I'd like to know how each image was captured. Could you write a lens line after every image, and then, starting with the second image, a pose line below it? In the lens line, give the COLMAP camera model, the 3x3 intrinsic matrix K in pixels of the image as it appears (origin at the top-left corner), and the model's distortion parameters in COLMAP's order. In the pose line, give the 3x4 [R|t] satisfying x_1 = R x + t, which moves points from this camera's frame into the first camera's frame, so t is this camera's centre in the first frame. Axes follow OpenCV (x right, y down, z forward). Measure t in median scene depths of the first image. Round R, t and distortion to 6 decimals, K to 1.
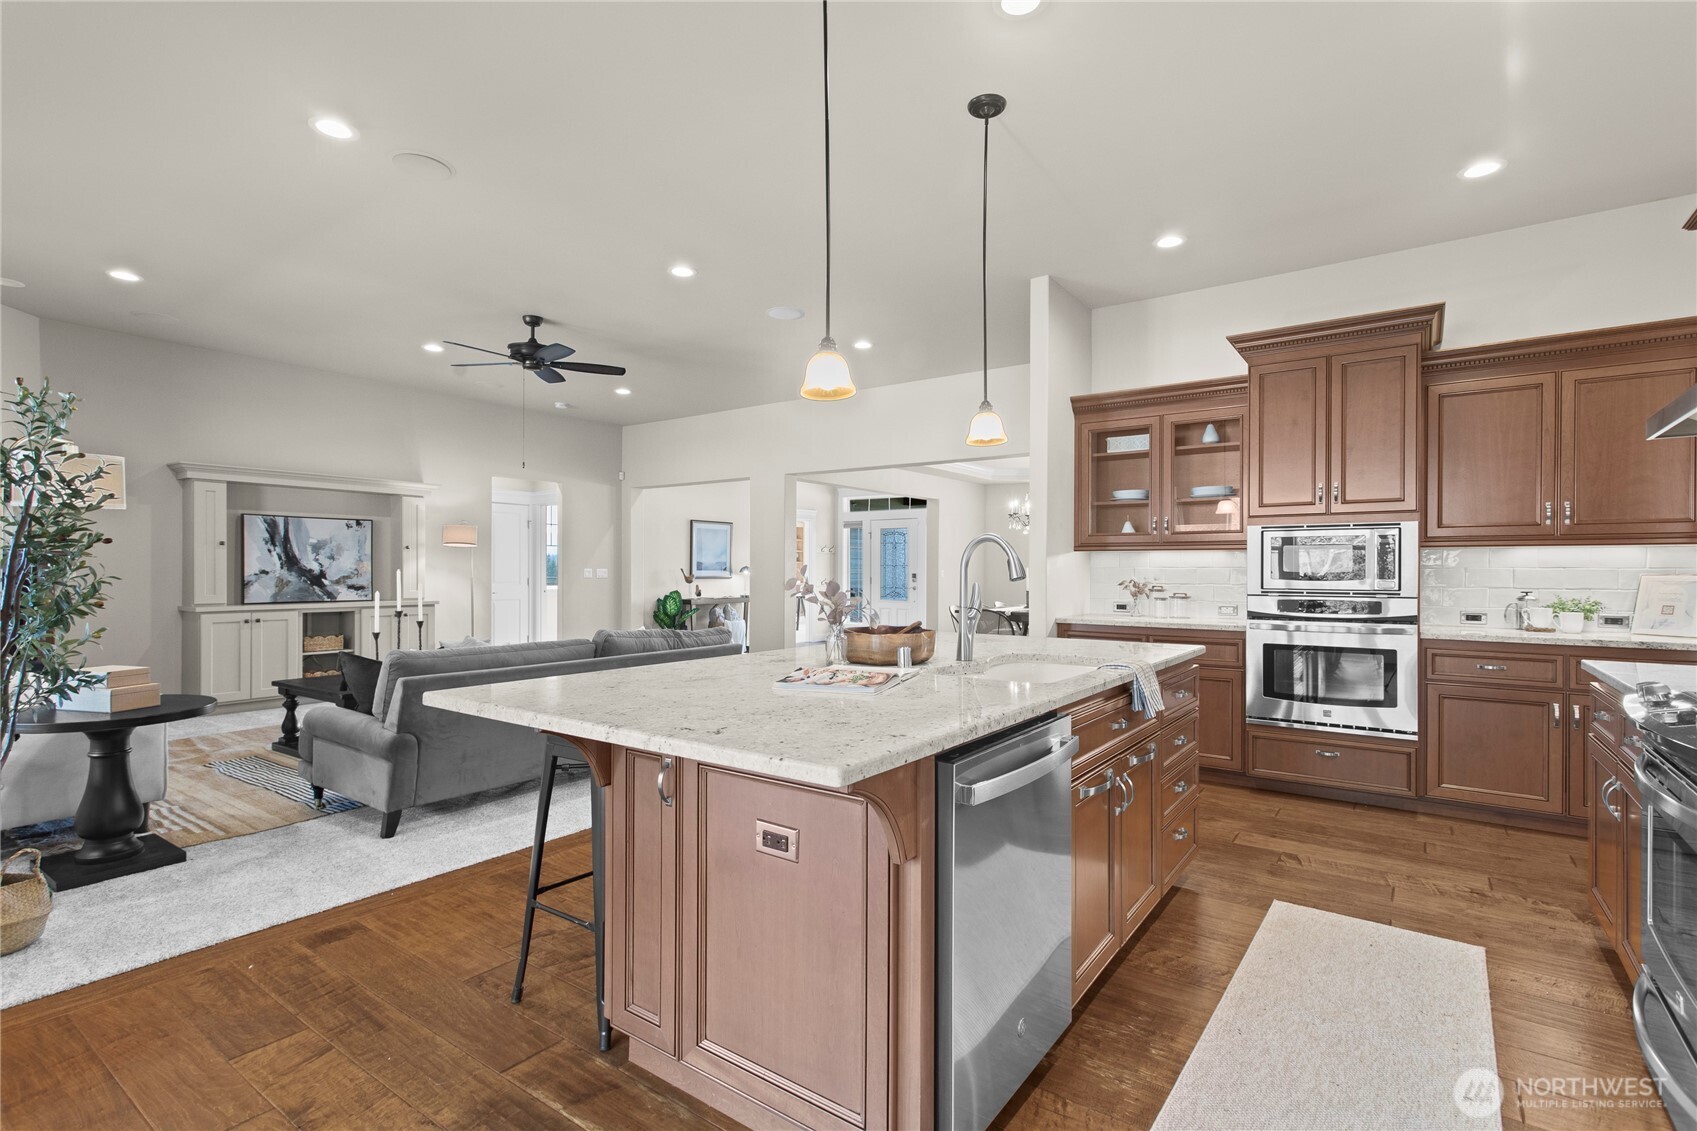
lens RADIAL K [[803.3, 0, 857.3], [0, 803.3, 565.9], [0, 0, 1]] dist [-0.002808, 0.000074]
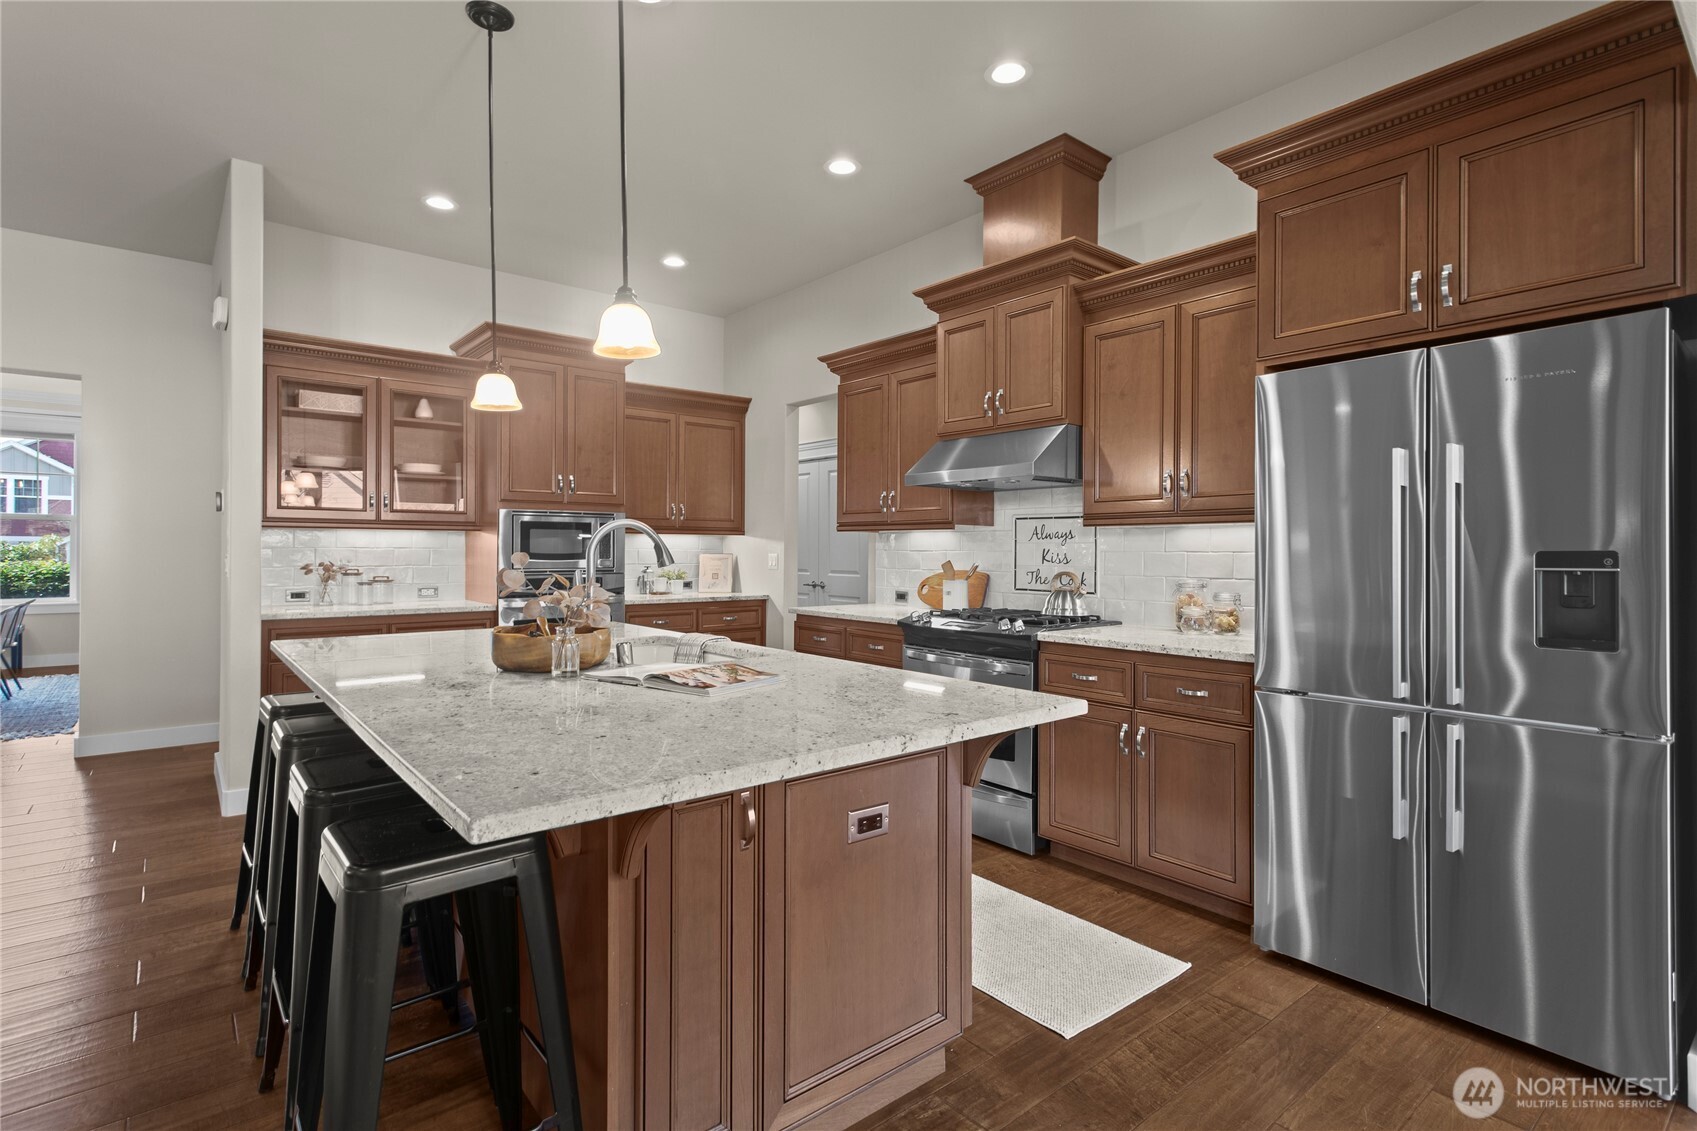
lens RADIAL K [[803.3, 0, 866.9], [0, 803.3, 561.1], [0, 0, 1]] dist [-0.002808, 0.000074]
pose [[0.248981, -0.014230, 0.968404, -0.326232], [-0.006704, 0.999843, 0.016415, -0.002279], [-0.968485, -0.010579, 0.248846, 0.225749]]
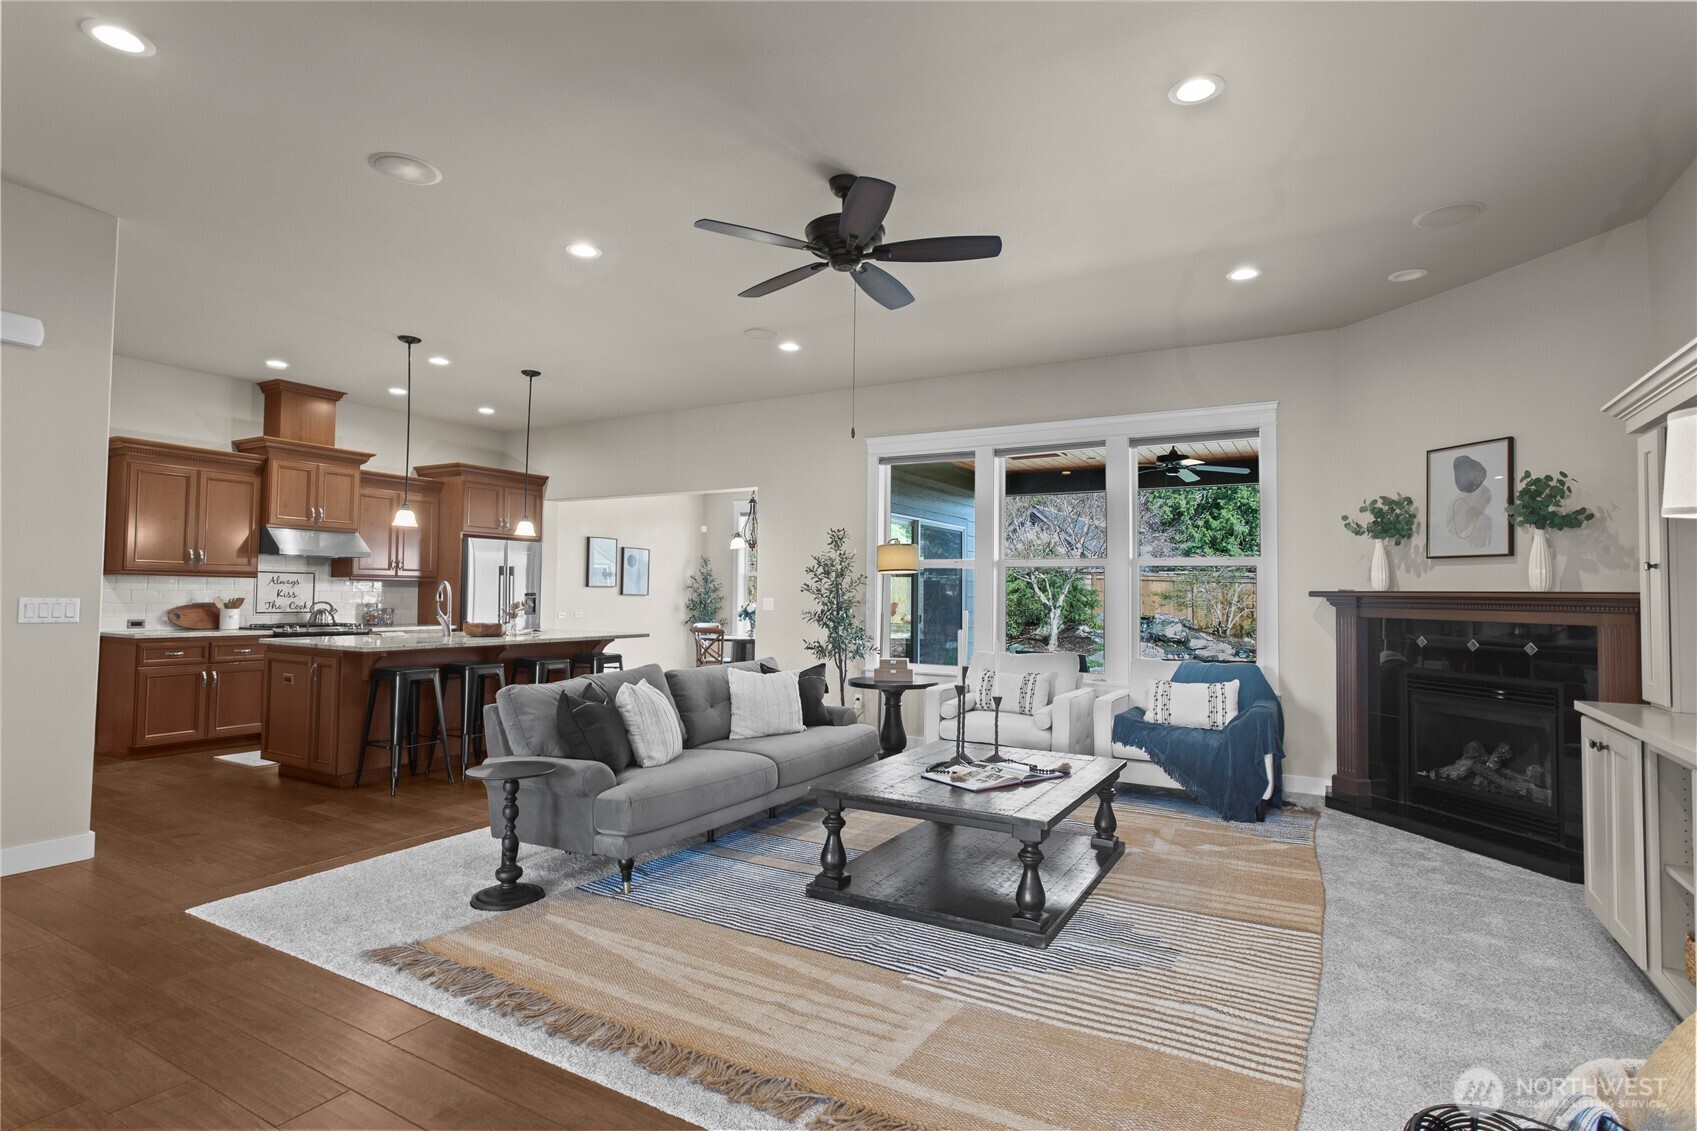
lens RADIAL K [[845.4, 0, 836.4], [0, 845.4, 565.9], [0, 0, 1]] dist [0.016588, 0.000597]
pose [[-0.996247, -0.021344, -0.083888, -0.365947], [-0.018134, 0.999081, -0.038845, -0.003481], [0.084640, -0.037178, -0.995718, 1.700845]]
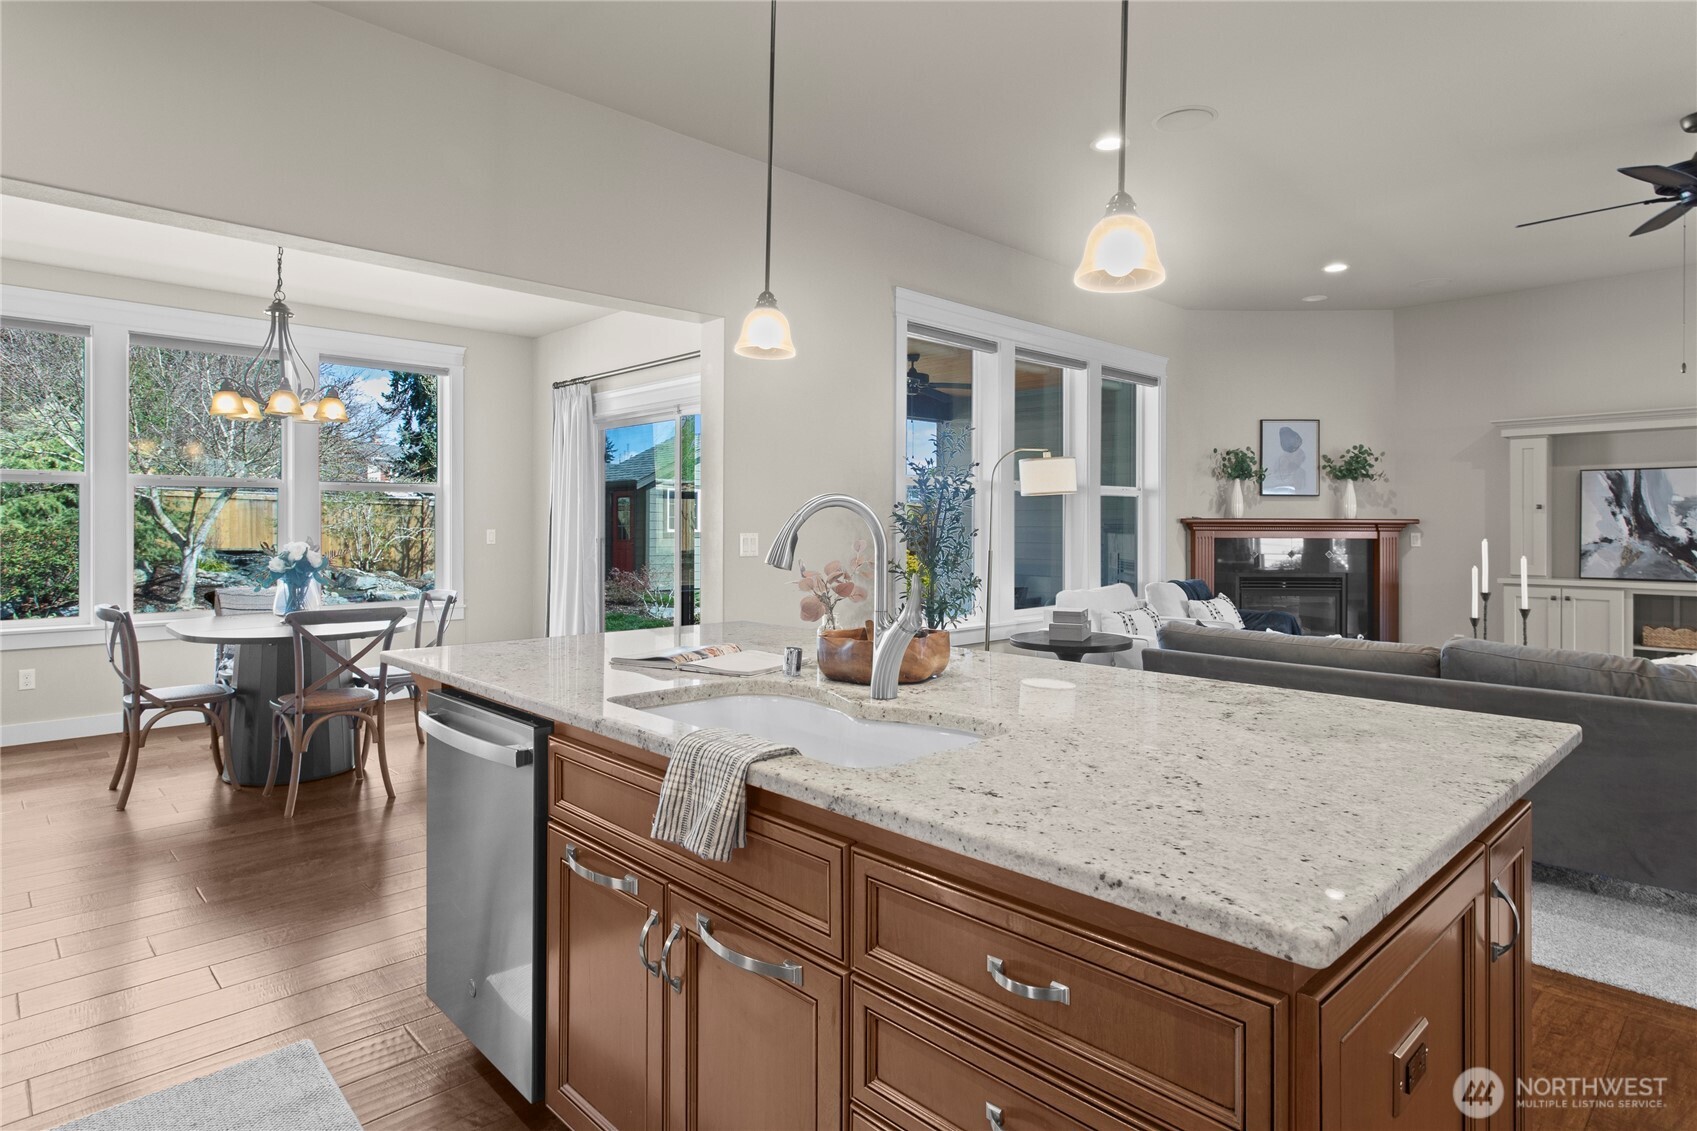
lens RADIAL K [[932.7, 0, 860.8], [0, 932.7, 529.2], [0, 0, 1]] dist [0.003580, 0.001478]
pose [[-0.179500, -0.002206, -0.983755, 0.412549], [0.002728, 0.999993, -0.002740, -0.003731], [0.983754, -0.003176, -0.179493, 0.550091]]
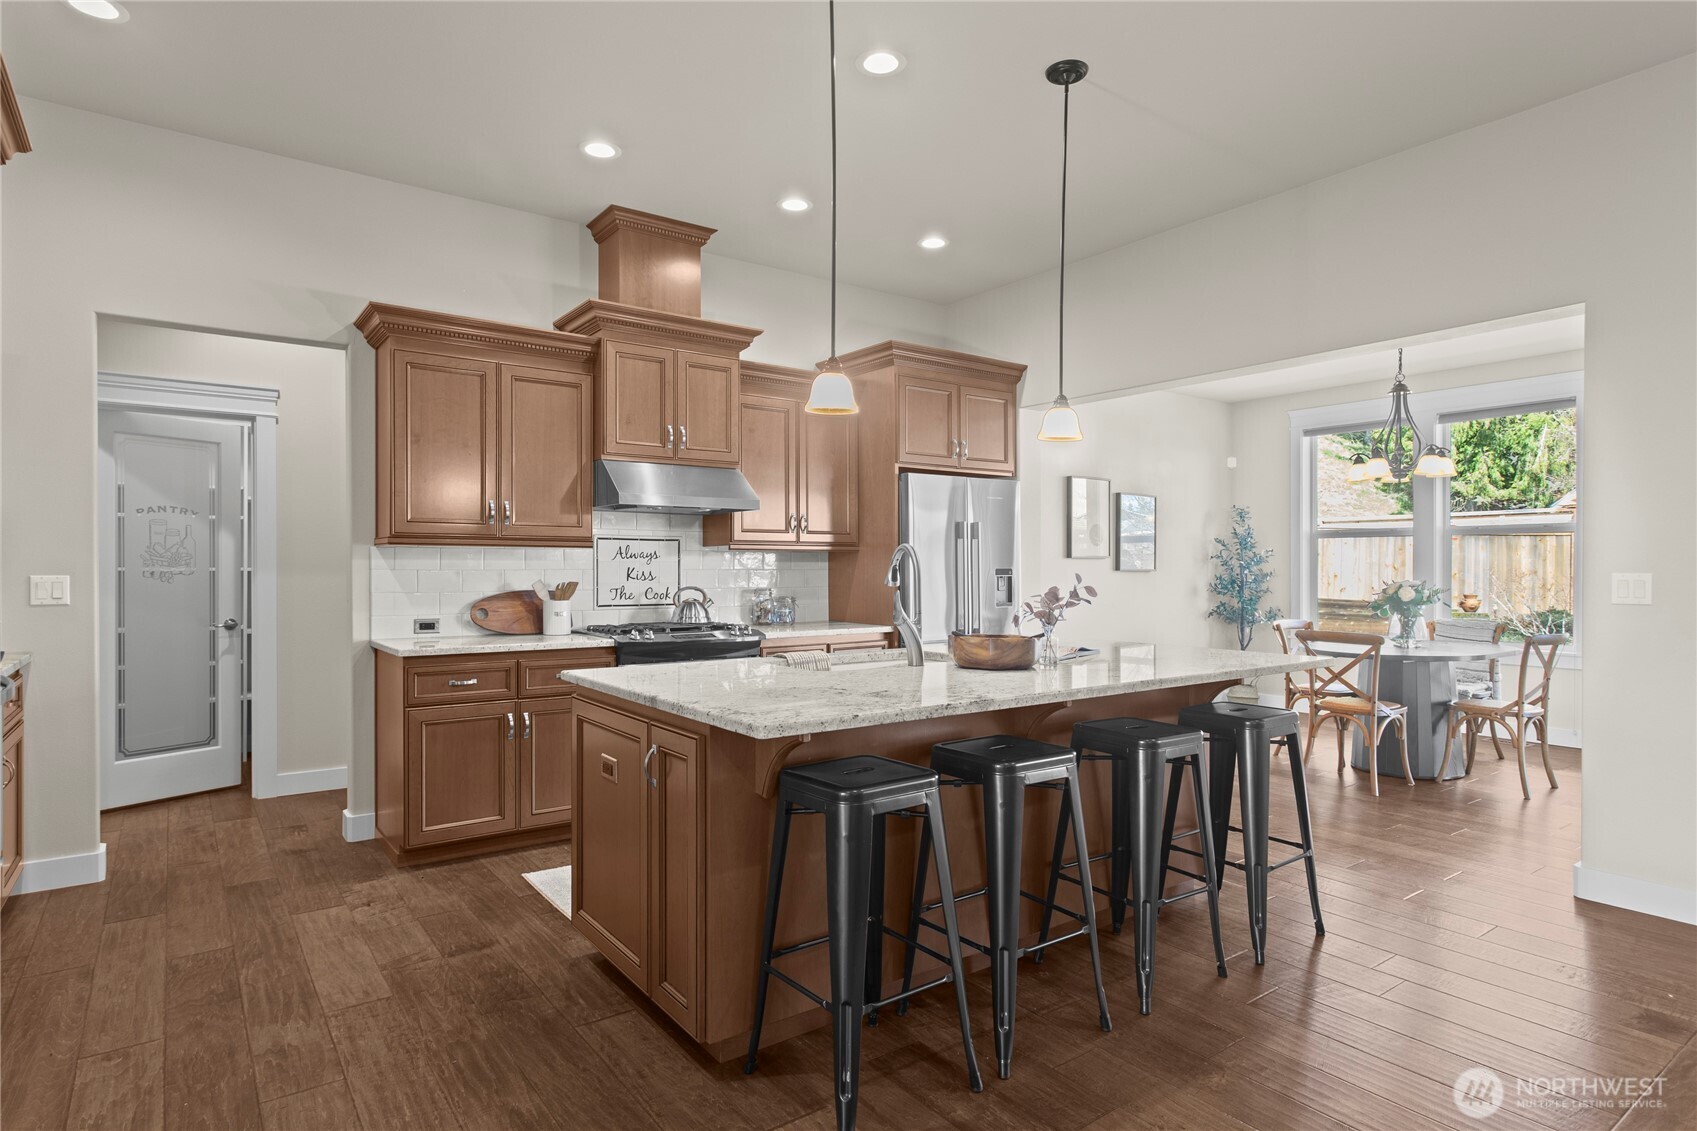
lens RADIAL K [[932.7, 0, 855.9], [0, 932.7, 569.9], [0, 0, 1]] dist [0.003580, 0.001478]
pose [[-0.952516, -0.005568, 0.304437, -0.075180], [-0.006450, 0.999977, -0.001892, 0.000410], [-0.304419, -0.003766, -0.952531, 1.057352]]
